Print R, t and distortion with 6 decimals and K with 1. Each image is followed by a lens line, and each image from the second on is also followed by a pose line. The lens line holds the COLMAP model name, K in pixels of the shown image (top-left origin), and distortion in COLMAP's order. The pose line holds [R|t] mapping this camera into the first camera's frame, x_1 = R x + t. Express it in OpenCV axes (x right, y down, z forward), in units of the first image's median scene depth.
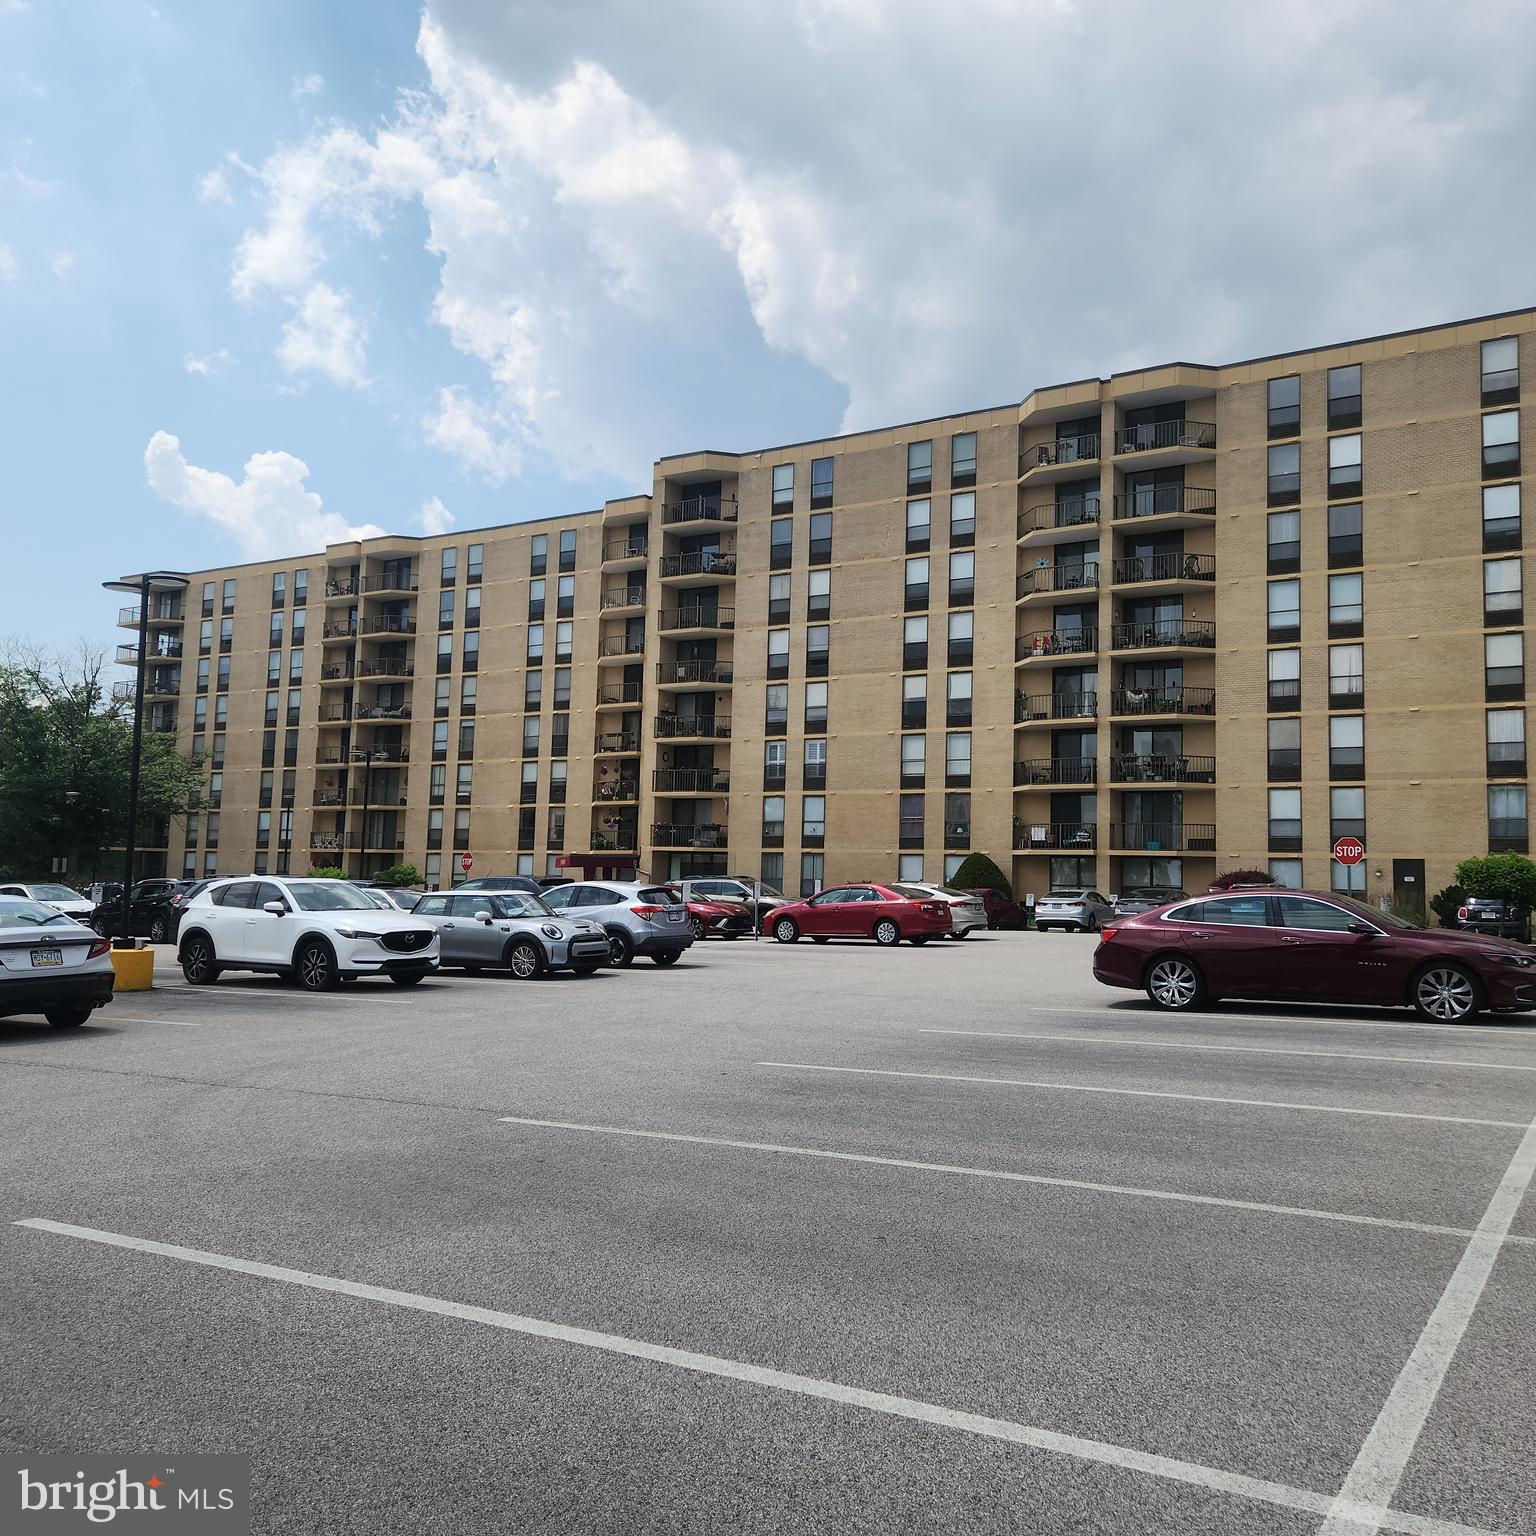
lens RADIAL K [[1367.8, 0, 777.5], [0, 1367.8, 764.9], [0, 0, 1]] dist [0.080711, -0.067794]
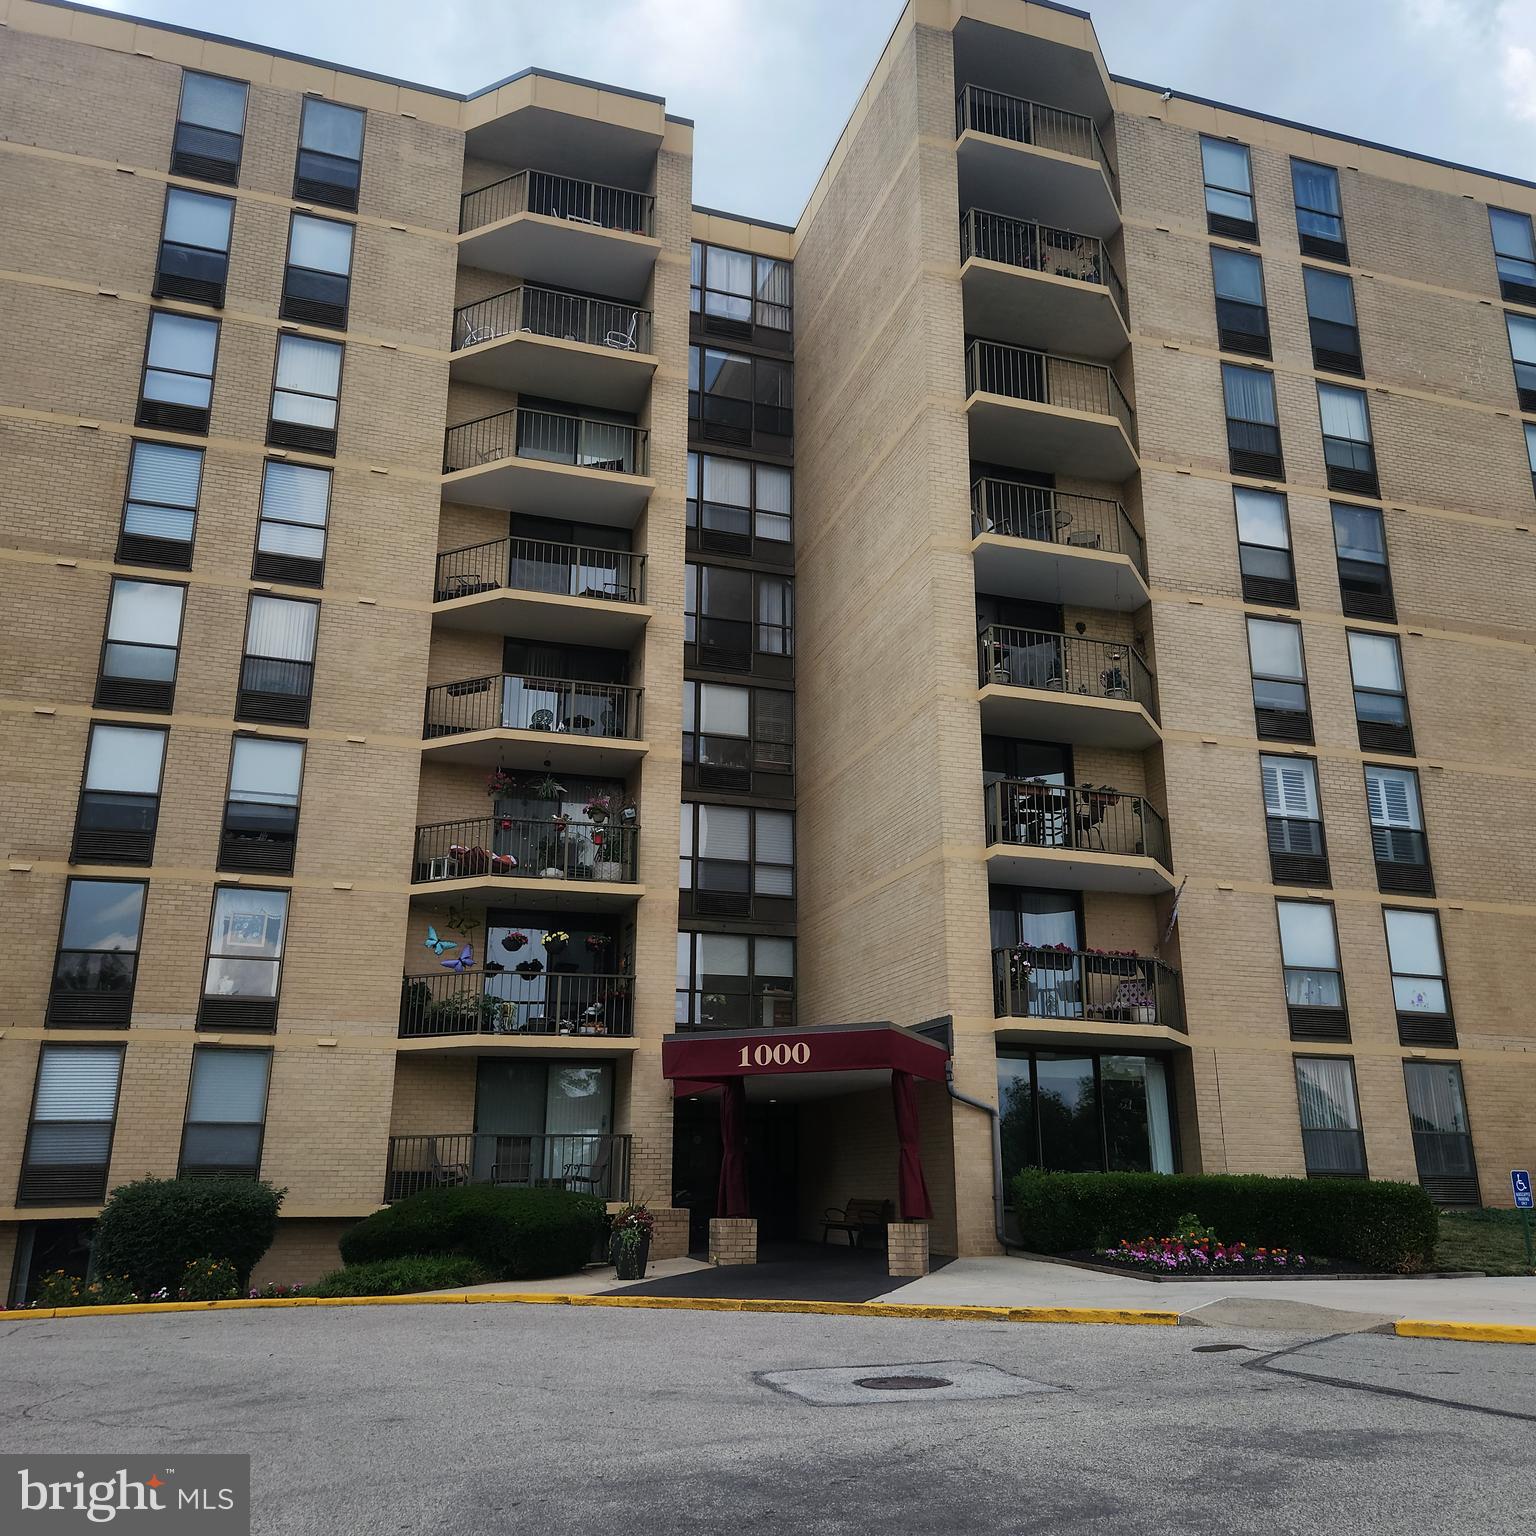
lens RADIAL K [[1367.8, 0, 777.5], [0, 1367.8, 764.9], [0, 0, 1]] dist [0.080711, -0.067794]
pose [[0.646270, 0.194544, 0.737894, -0.374426], [-0.058818, 0.976780, -0.206010, 0.071988], [-0.760839, 0.089737, 0.642707, 0.854911]]
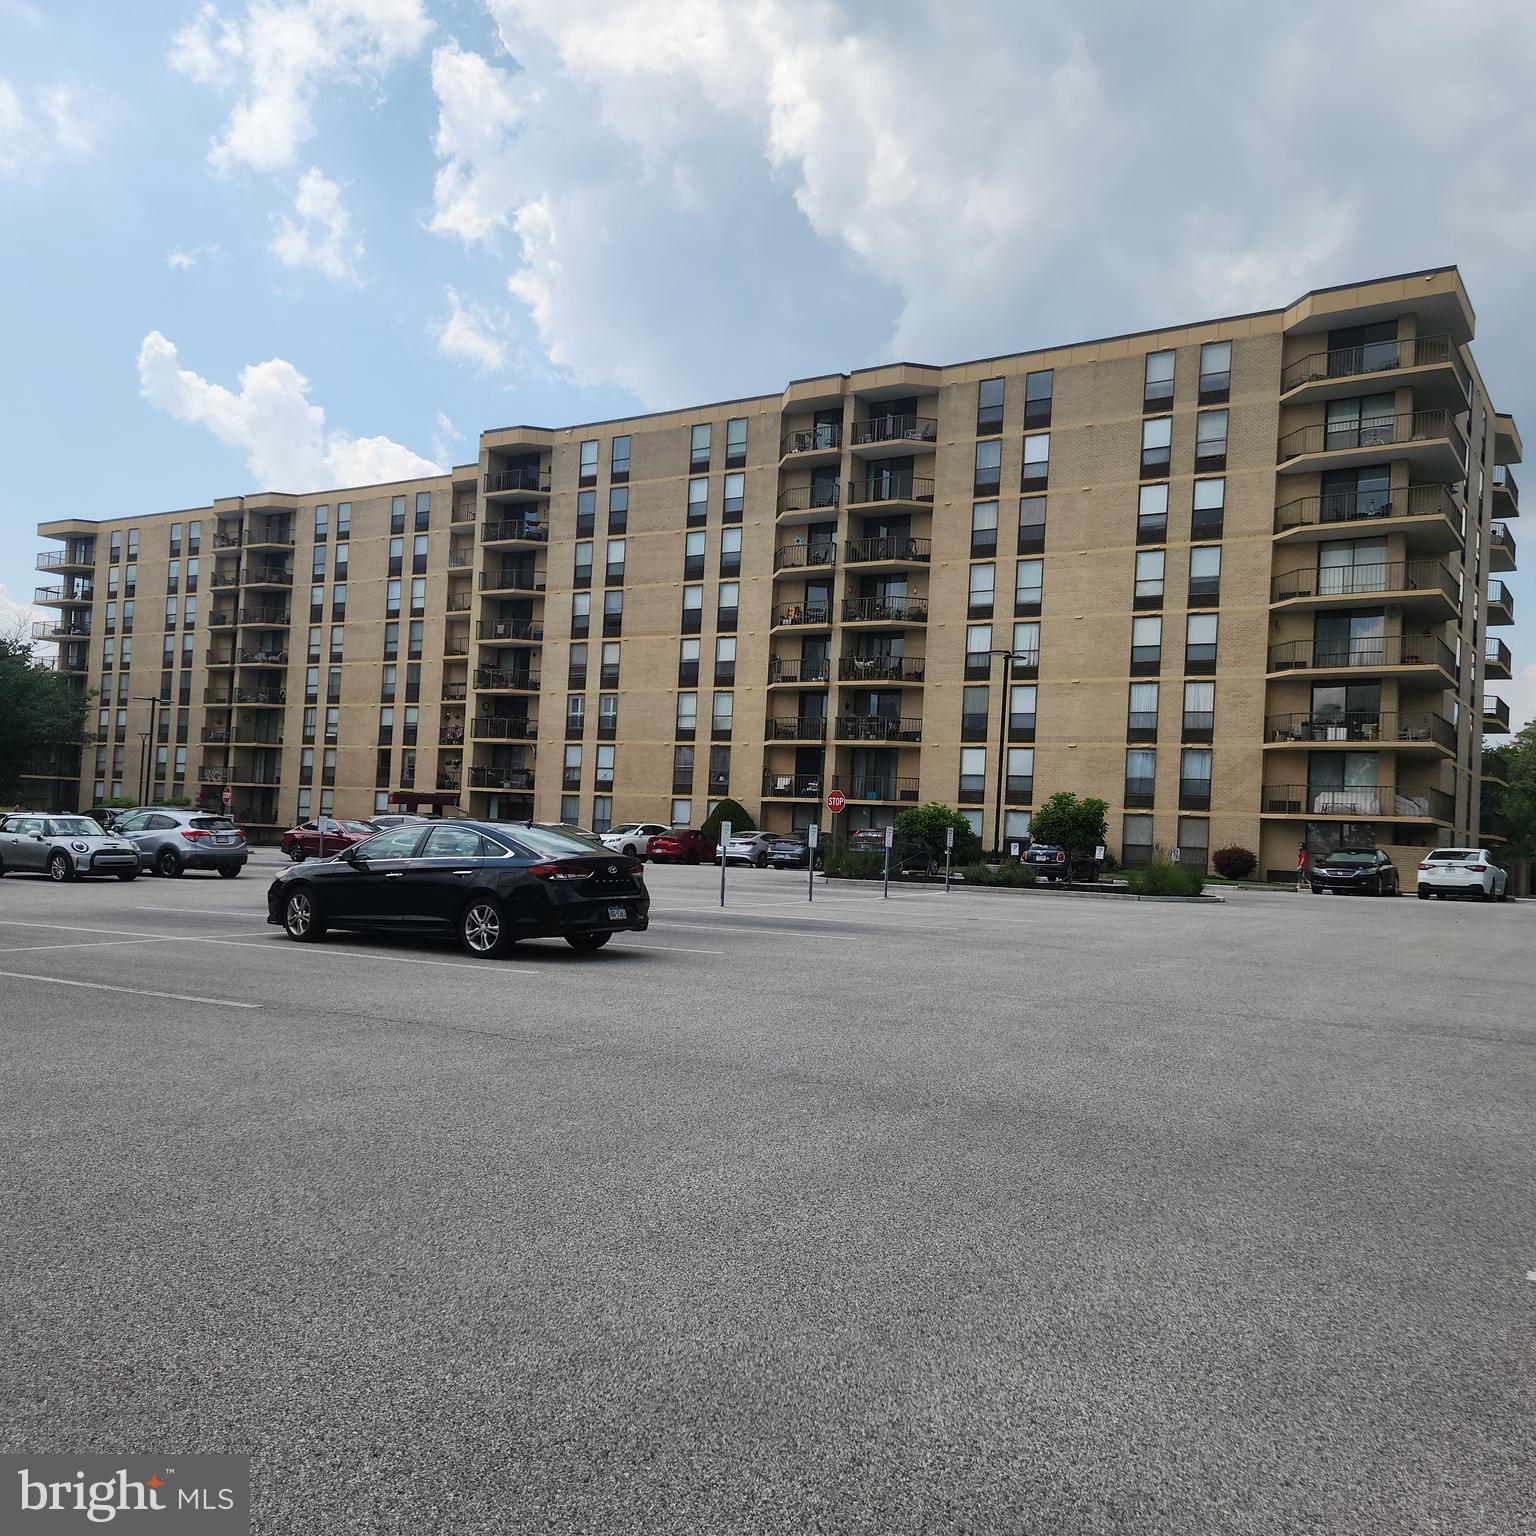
lens RADIAL K [[1358.7, 0, 774.3], [0, 1358.7, 793.9], [0, 0, 1]] dist [0.098235, -0.113955]
pose [[0.999605, 0.023436, -0.015542, 0.176783], [-0.022442, 0.997867, 0.061307, -0.008334], [0.016945, -0.060934, 0.997998, -0.103325]]
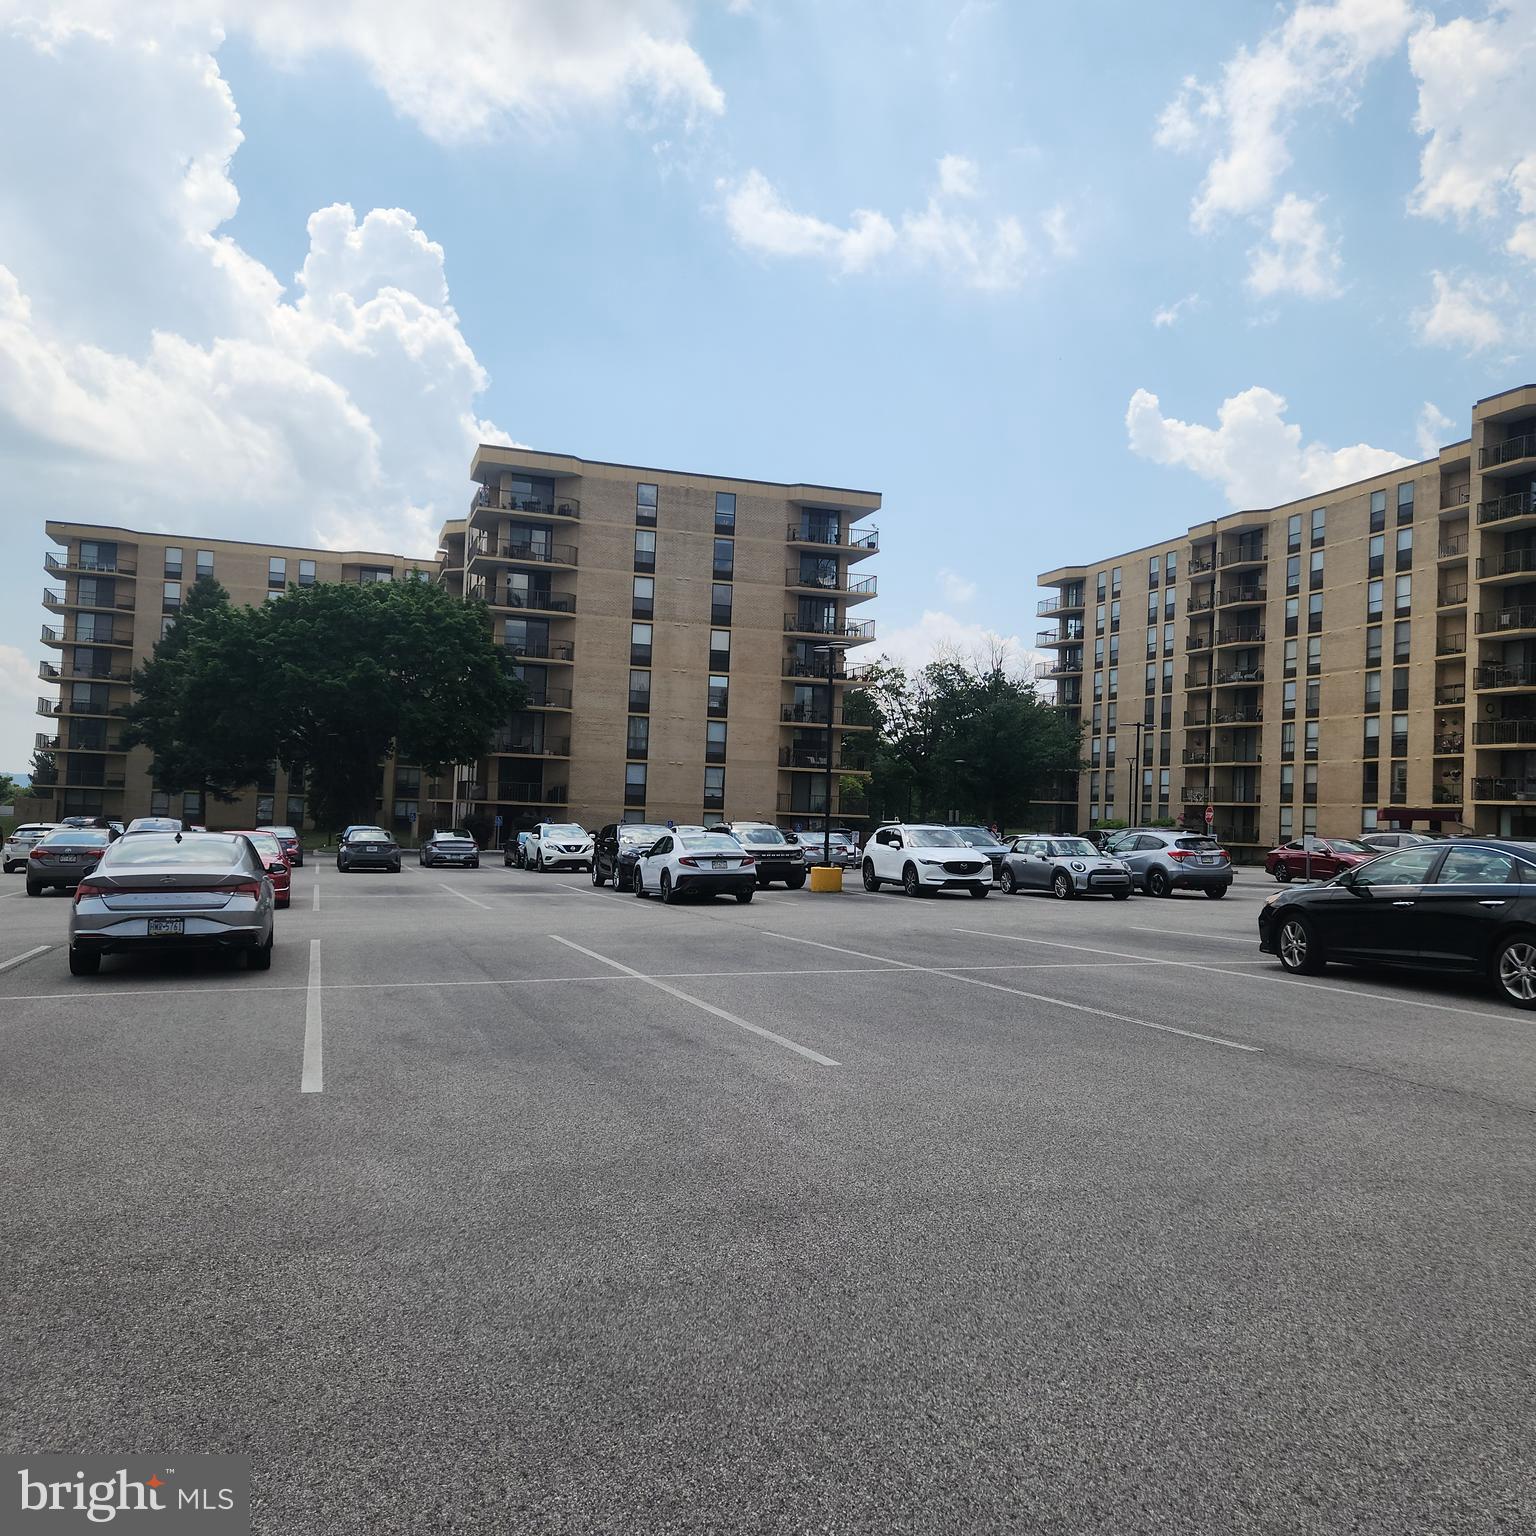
lens RADIAL K [[1367.8, 0, 777.5], [0, 1367.8, 764.9], [0, 0, 1]] dist [0.080711, -0.067794]
pose [[0.766878, -0.021882, -0.641420, 0.169866], [0.044524, 0.998825, 0.019158, -0.007293], [0.640246, -0.043250, 0.766951, -0.088247]]
